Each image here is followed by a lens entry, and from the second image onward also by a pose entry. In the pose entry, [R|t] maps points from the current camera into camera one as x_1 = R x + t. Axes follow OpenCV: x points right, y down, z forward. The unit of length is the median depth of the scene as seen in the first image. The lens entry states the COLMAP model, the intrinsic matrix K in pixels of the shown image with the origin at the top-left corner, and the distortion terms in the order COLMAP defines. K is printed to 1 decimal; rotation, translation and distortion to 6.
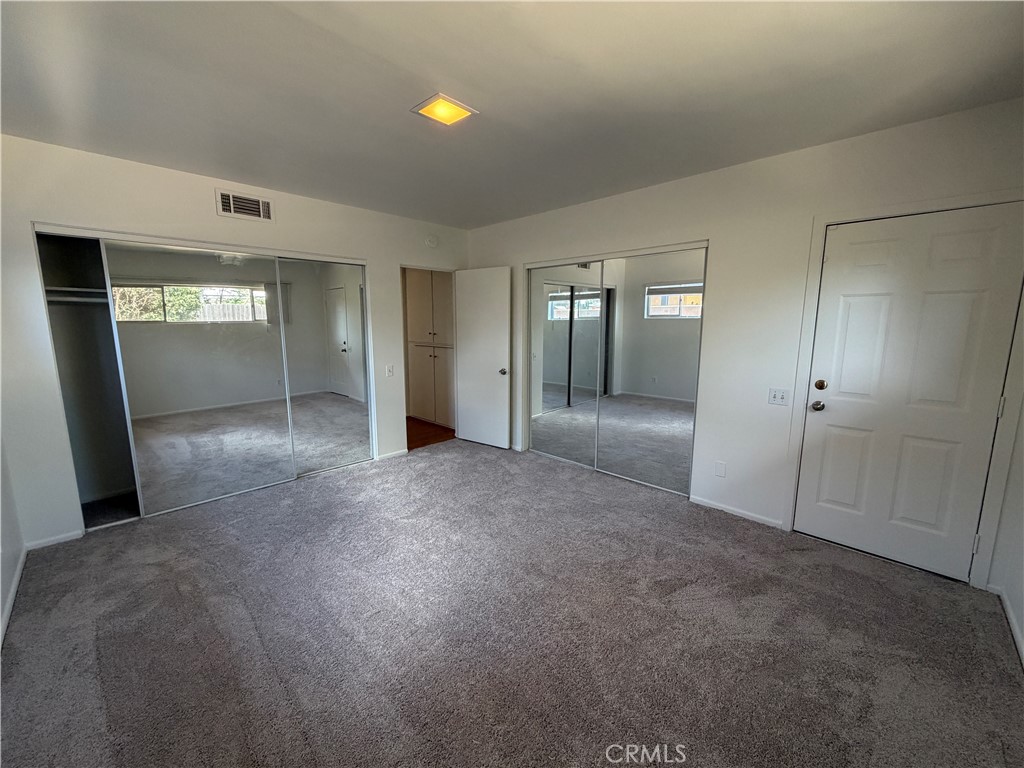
lens RADIAL K [[407.2, 0, 511.1], [0, 407.2, 383.9], [0, 0, 1]] dist [-0.000691, 0.000063]
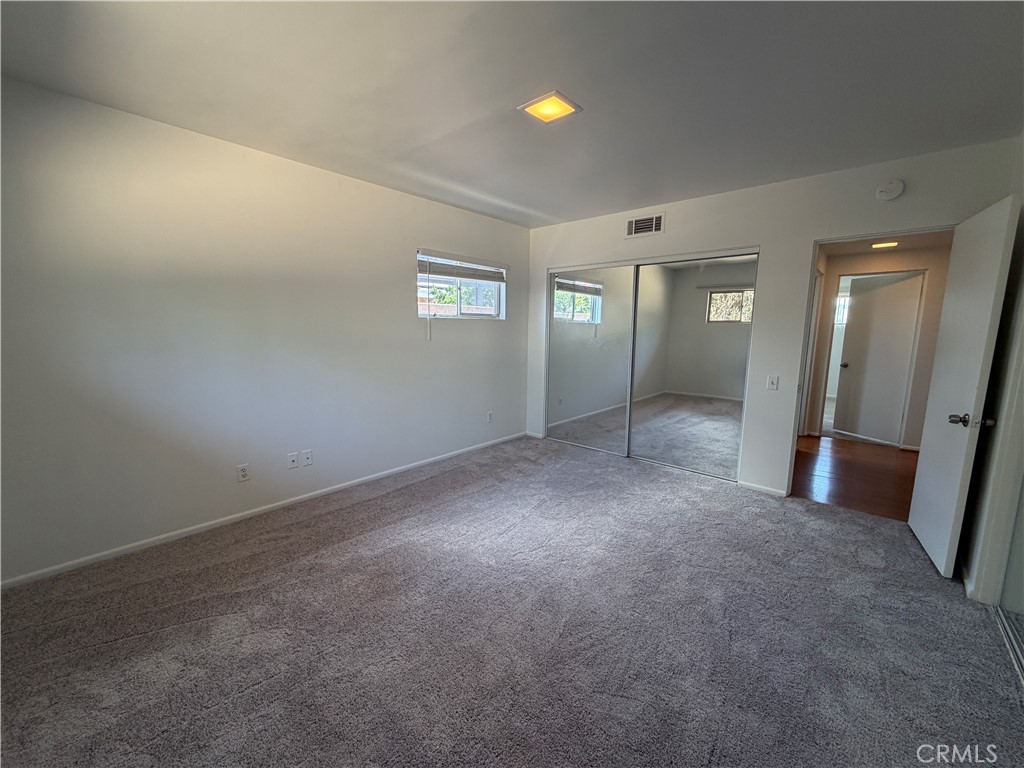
lens RADIAL K [[407.2, 0, 507.4], [0, 407.2, 385.4], [0, 0, 1]] dist [-0.000691, 0.000063]
pose [[0.037245, 0.142867, -0.989041, 0.588872], [-0.159828, 0.977838, 0.135230, -0.066311], [0.986442, 0.153040, 0.059254, 0.581038]]
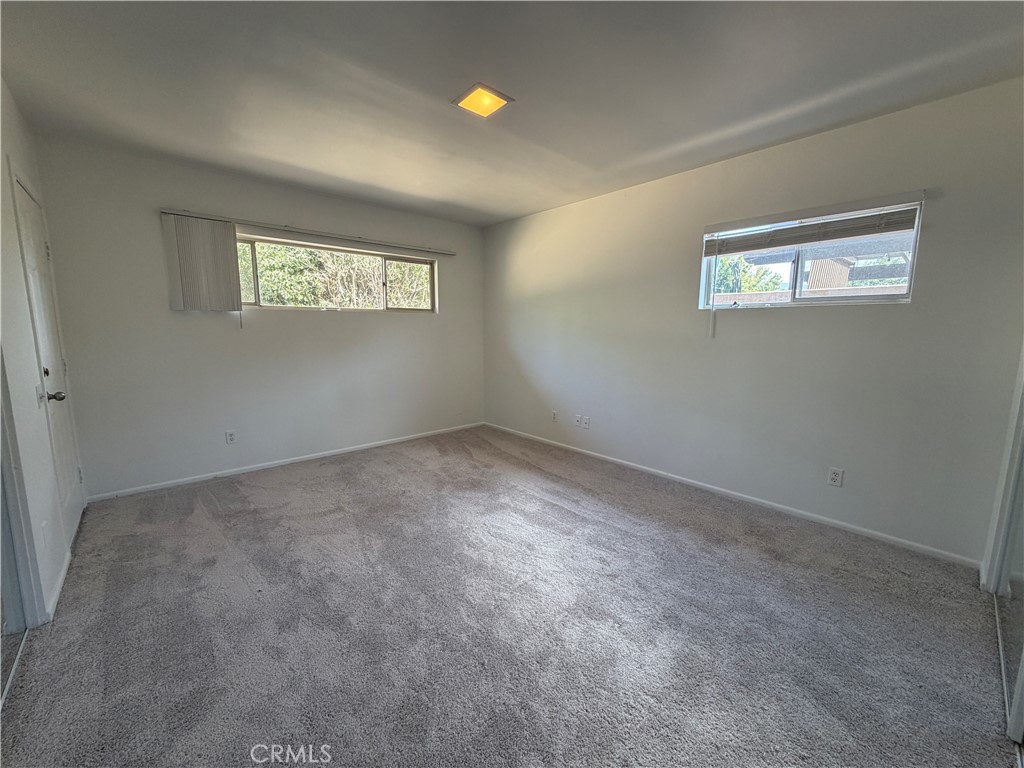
lens RADIAL K [[407.2, 0, 509.3], [0, 407.2, 380.8], [0, 0, 1]] dist [-0.000691, 0.000063]
pose [[-0.997447, -0.016641, 0.069440, -0.198377], [0.003149, 0.961268, 0.275596, -0.162669], [-0.071336, 0.275111, -0.958762, 1.375780]]
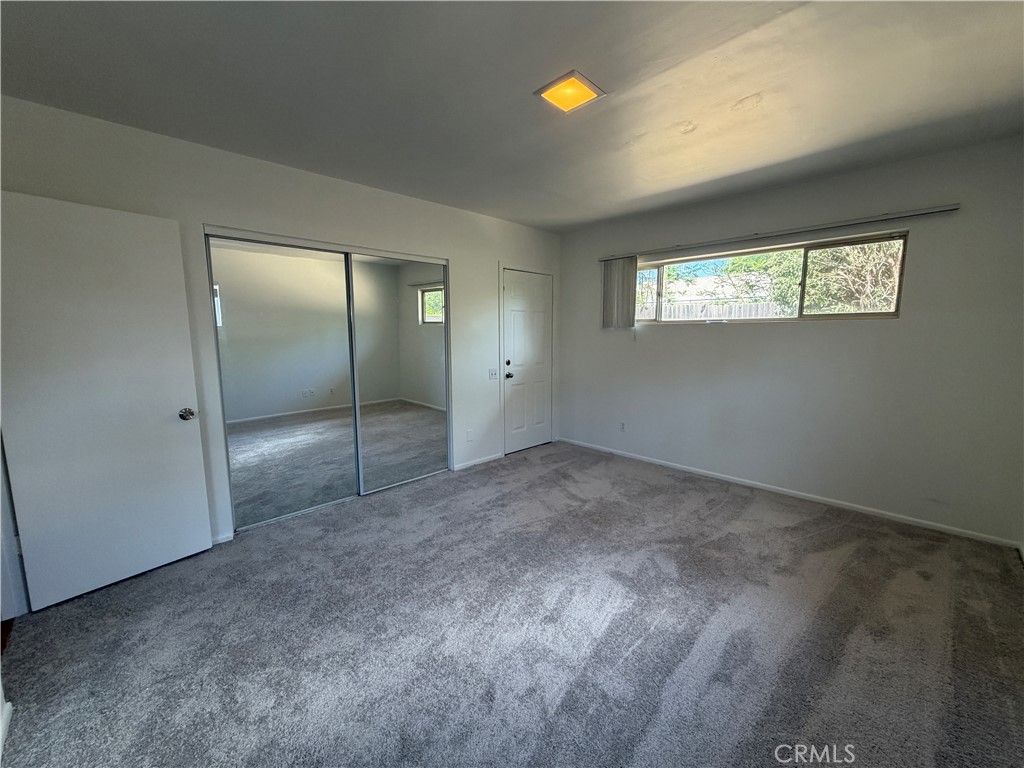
lens RADIAL K [[407.2, 0, 511.0], [0, 407.2, 384.7], [0, 0, 1]] dist [-0.000691, 0.000063]
pose [[0.023591, -0.132297, 0.990929, -0.732270], [0.155036, 0.979698, 0.127107, -0.095575], [-0.987627, 0.150631, 0.043623, 0.736973]]
